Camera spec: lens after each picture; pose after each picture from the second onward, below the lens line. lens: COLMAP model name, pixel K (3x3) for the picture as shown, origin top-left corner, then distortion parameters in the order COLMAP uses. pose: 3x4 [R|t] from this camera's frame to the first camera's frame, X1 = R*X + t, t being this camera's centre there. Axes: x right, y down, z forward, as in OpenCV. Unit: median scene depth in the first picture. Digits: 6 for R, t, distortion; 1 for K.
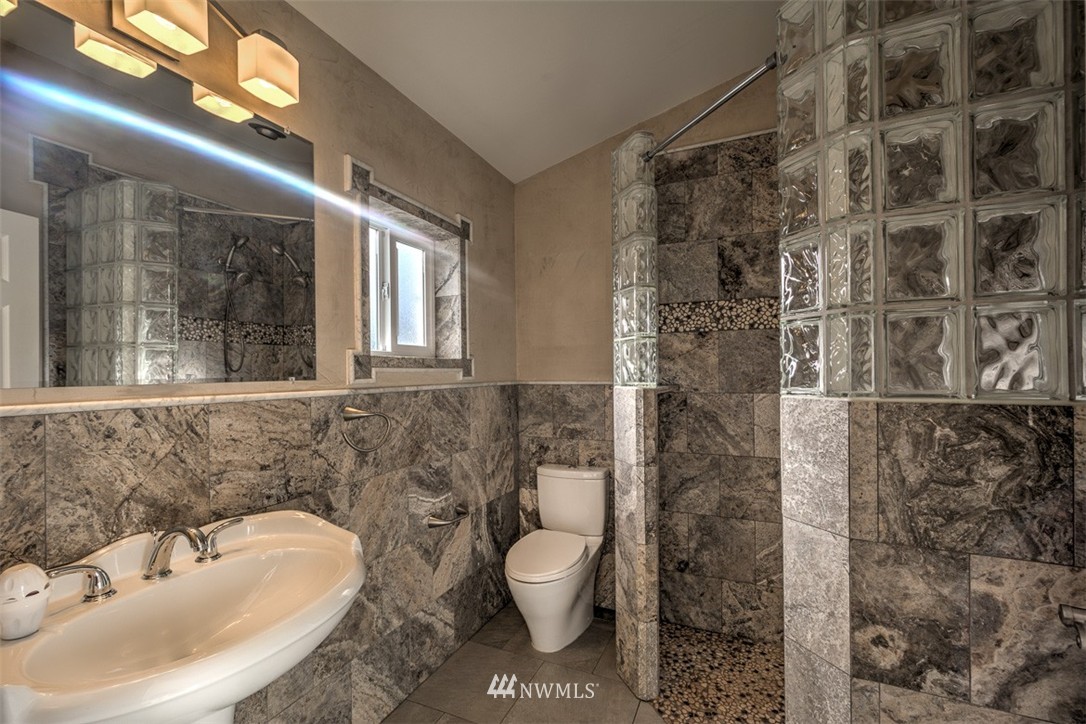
lens RADIAL K [[472.4, 0, 542.7], [0, 472.4, 369.7], [0, 0, 1]] dist [0.007948, -0.002191]
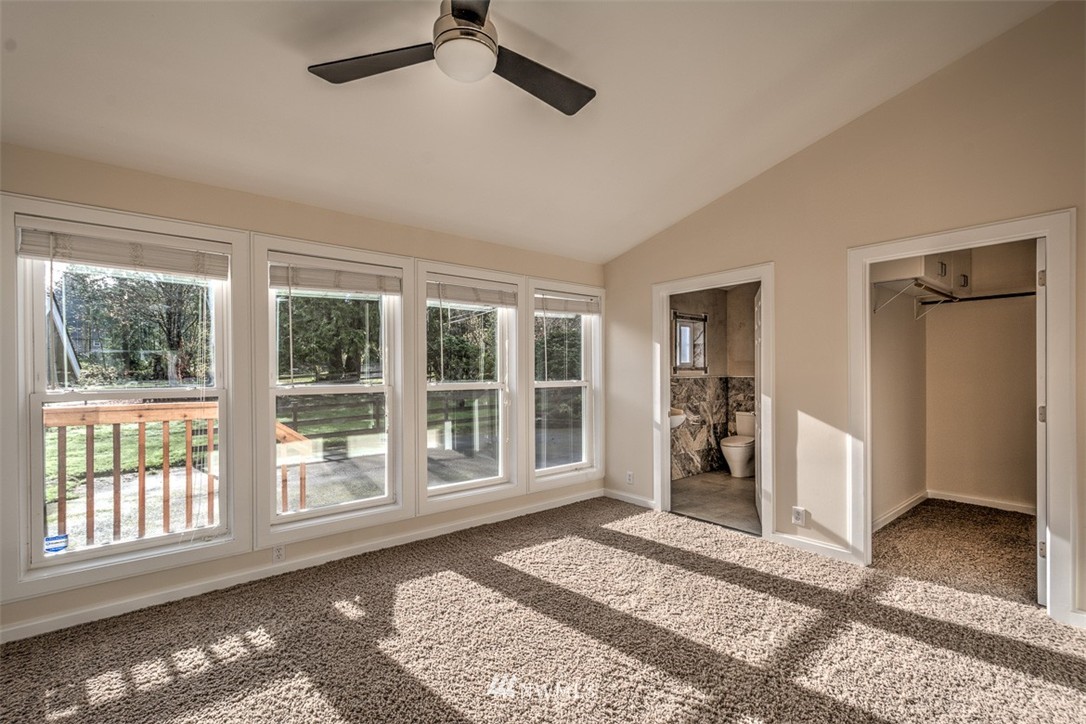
lens RADIAL K [[472.4, 0, 542.2], [0, 472.4, 368.8], [0, 0, 1]] dist [0.007948, -0.002191]
pose [[0.894490, 0.009376, -0.446990, 0.204125], [-0.004016, 0.999908, 0.012938, -0.042877], [0.447070, -0.009778, 0.894445, -1.781503]]
